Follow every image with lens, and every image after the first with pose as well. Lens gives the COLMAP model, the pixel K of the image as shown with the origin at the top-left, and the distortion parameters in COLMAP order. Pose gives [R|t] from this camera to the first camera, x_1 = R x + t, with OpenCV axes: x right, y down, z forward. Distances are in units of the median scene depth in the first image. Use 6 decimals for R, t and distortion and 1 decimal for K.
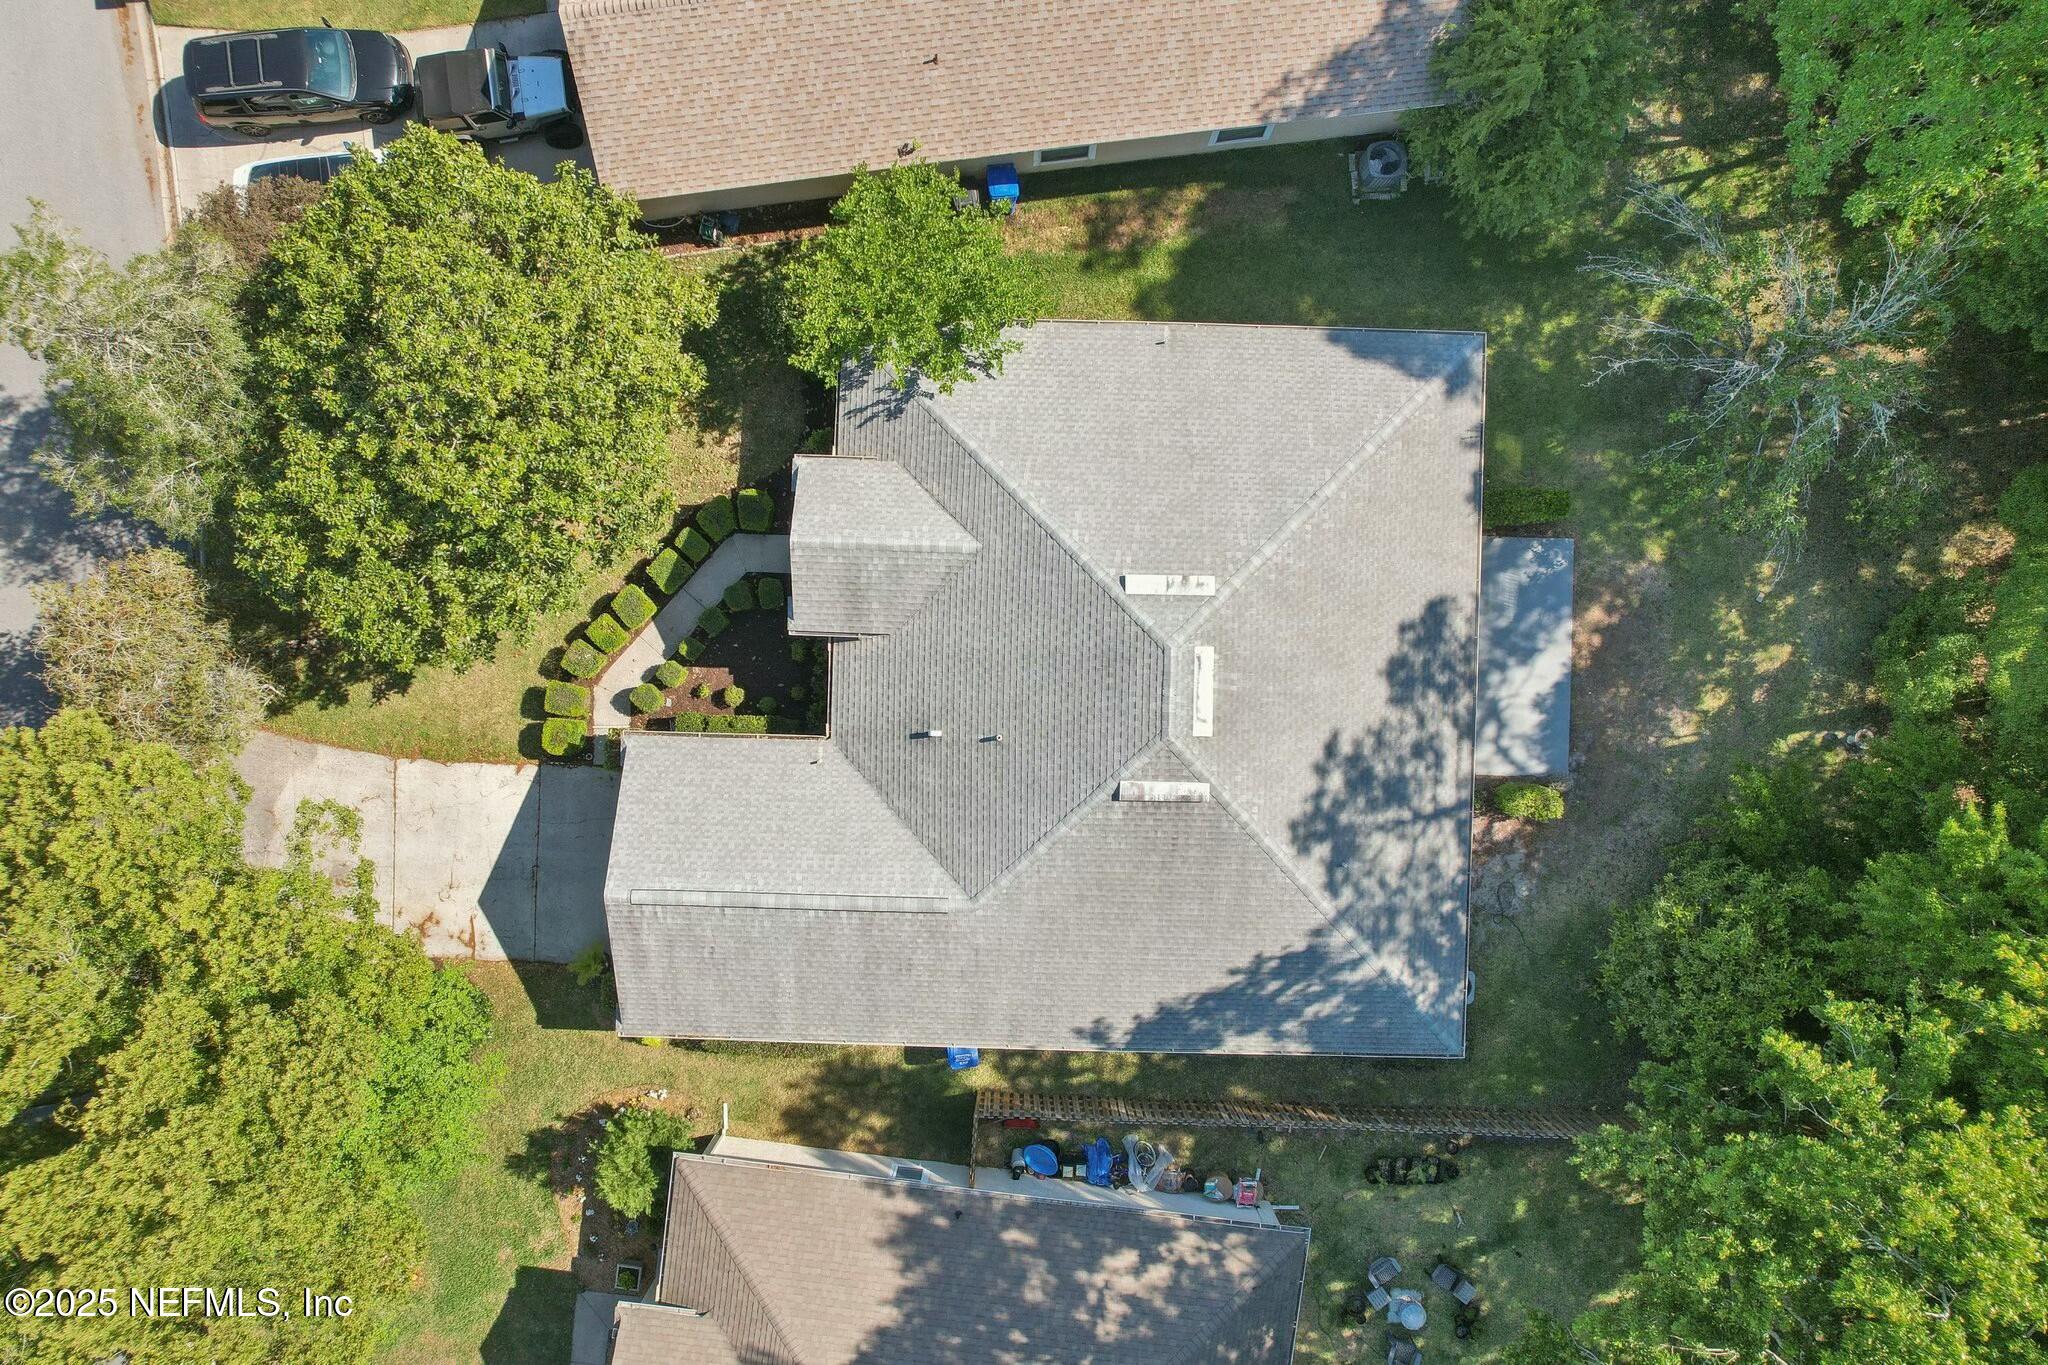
lens RADIAL K [[1324.4, 0, 1014.0], [0, 1324.4, 671.9], [0, 0, 1]] dist [-0.067761, 0.054873]
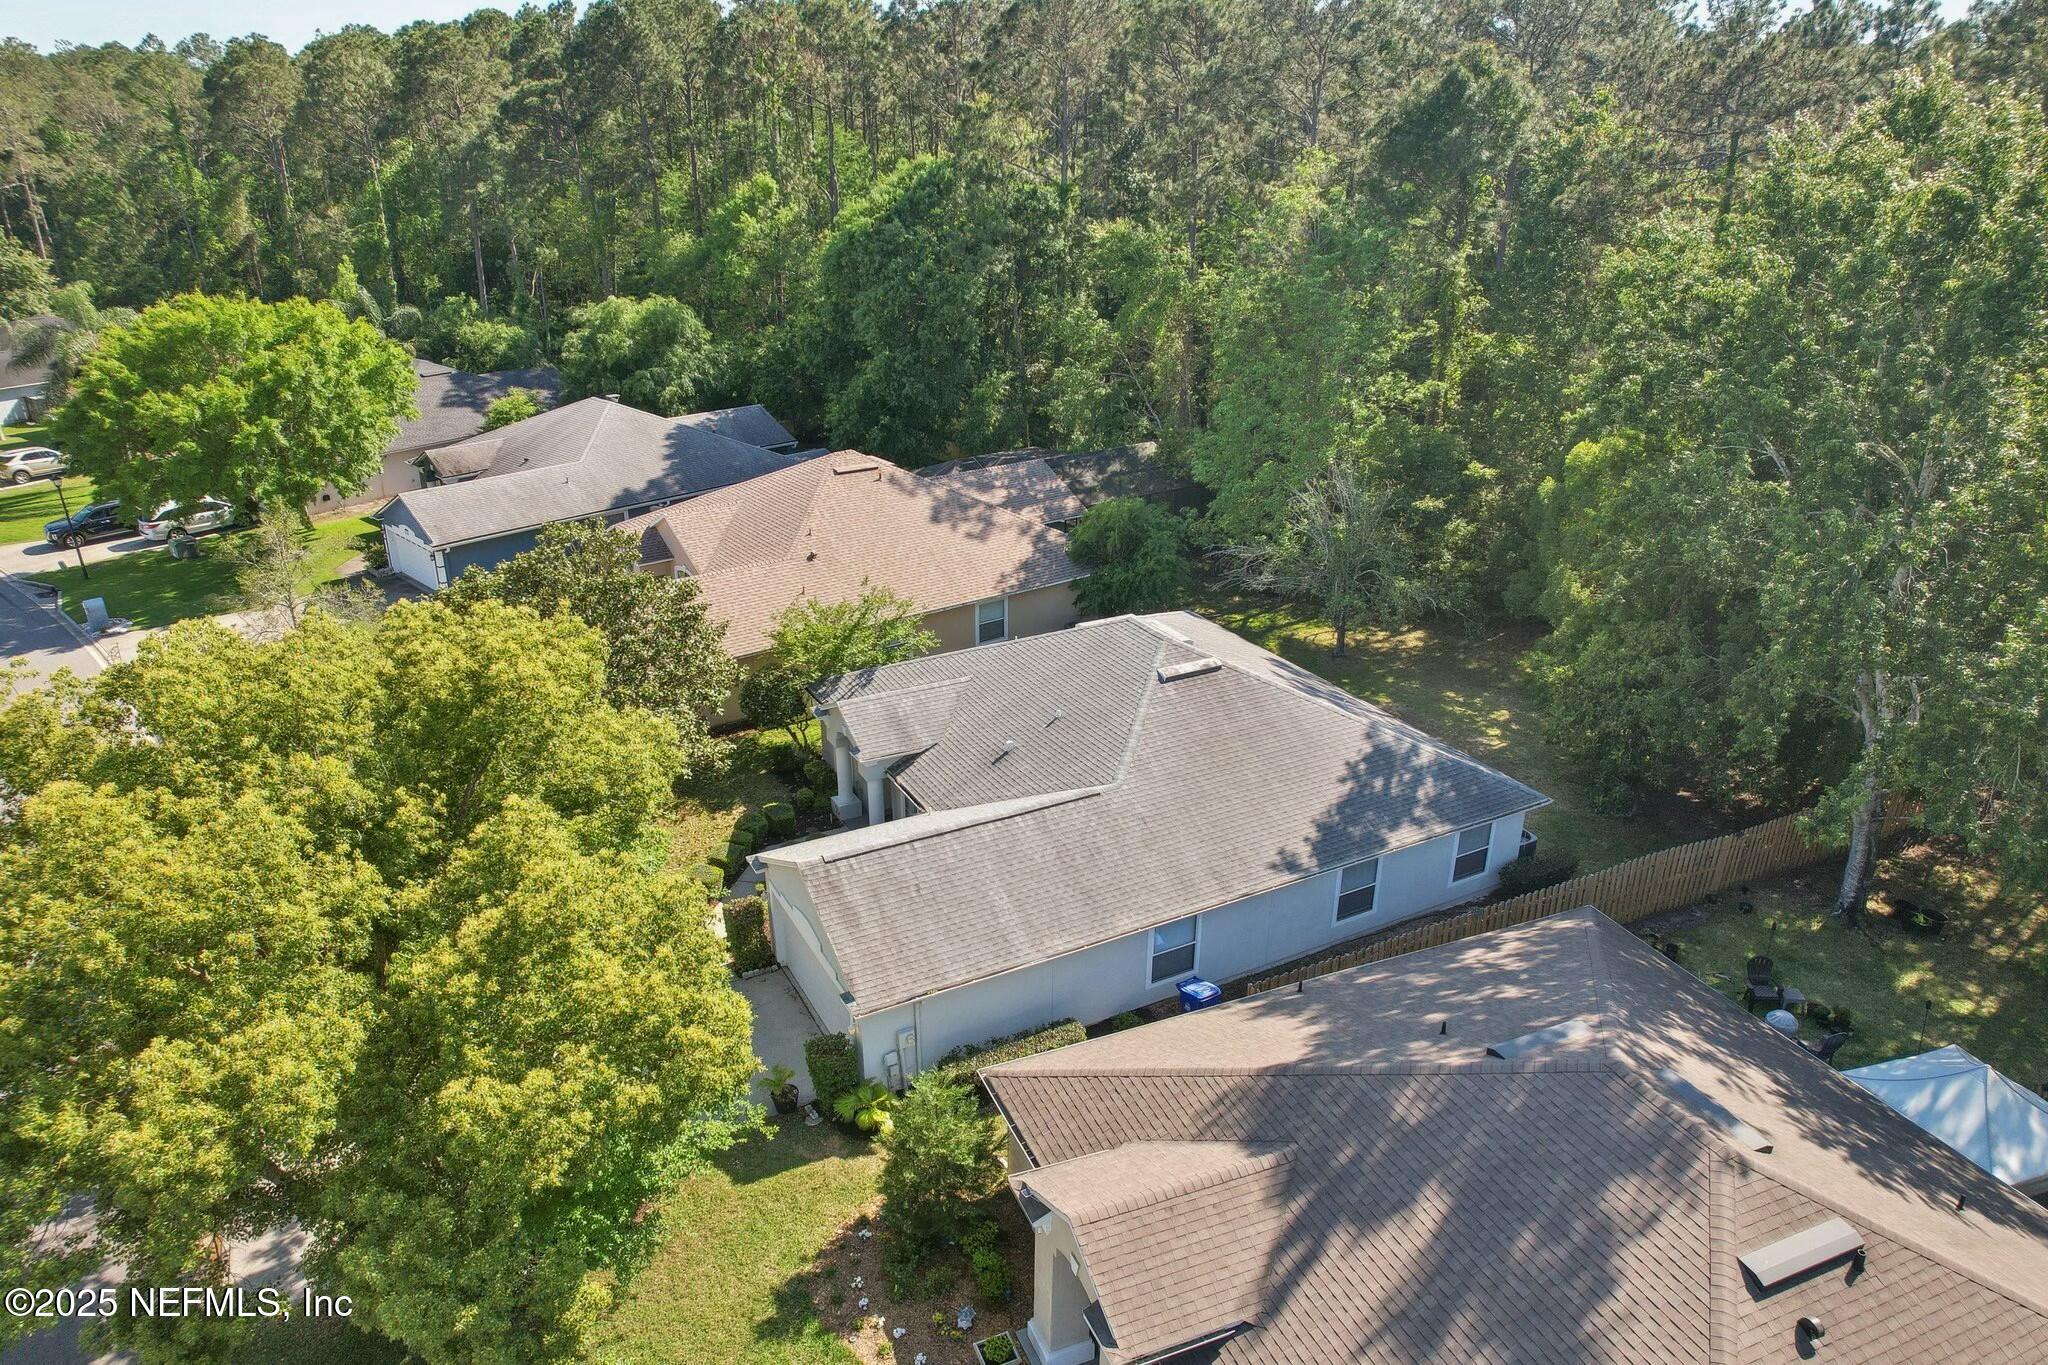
lens RADIAL K [[1324.4, 0, 1037.5], [0, 1324.4, 679.5], [0, 0, 1]] dist [-0.067761, 0.054873]
pose [[0.865468, -0.189076, 0.463912, -0.563591], [0.500931, 0.337120, -0.797131, 0.959531], [-0.005676, 0.922280, 0.386481, 0.475270]]
